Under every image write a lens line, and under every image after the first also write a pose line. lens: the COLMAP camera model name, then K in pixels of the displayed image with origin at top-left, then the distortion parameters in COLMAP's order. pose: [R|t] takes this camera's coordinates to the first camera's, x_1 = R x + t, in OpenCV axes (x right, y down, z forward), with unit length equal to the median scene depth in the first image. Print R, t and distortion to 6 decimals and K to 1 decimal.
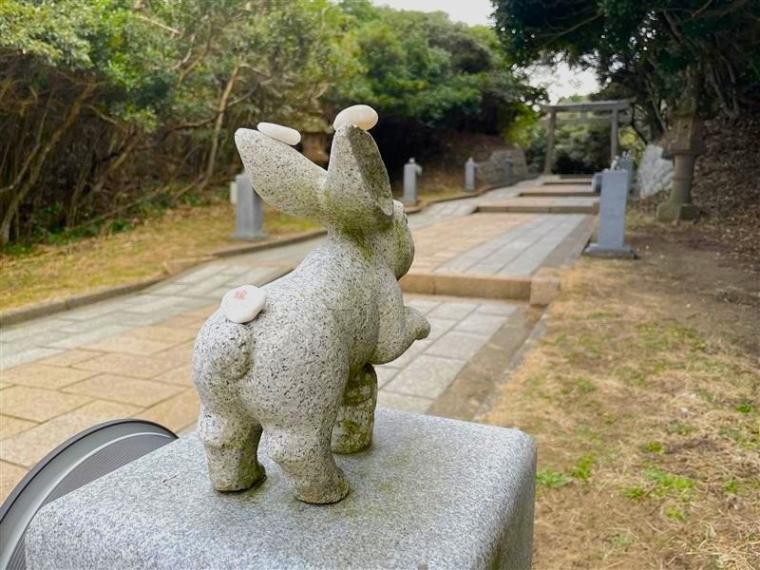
lens RADIAL K [[619.0, 0, 380.0], [0, 619.0, 285.0], [0, 0, 1]] dist [0.008646, 0.001205]
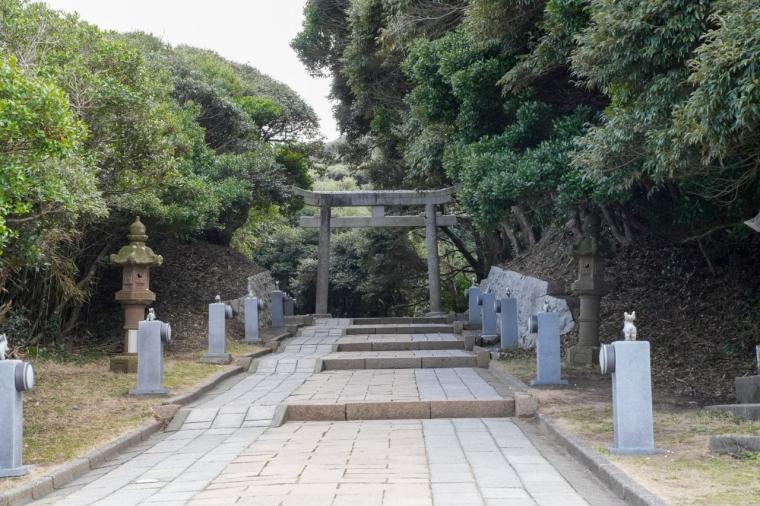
lens RADIAL K [[1608.9, 0, 380.0], [0, 1608.9, 253.0], [0, 0, 1]] dist [0.813338, 0.025690]
pose [[0.932376, 0.006654, 0.361429, -0.433252], [0.071097, 0.976927, -0.201394, 0.125655], [-0.354430, 0.213471, 0.910390, -0.713883]]
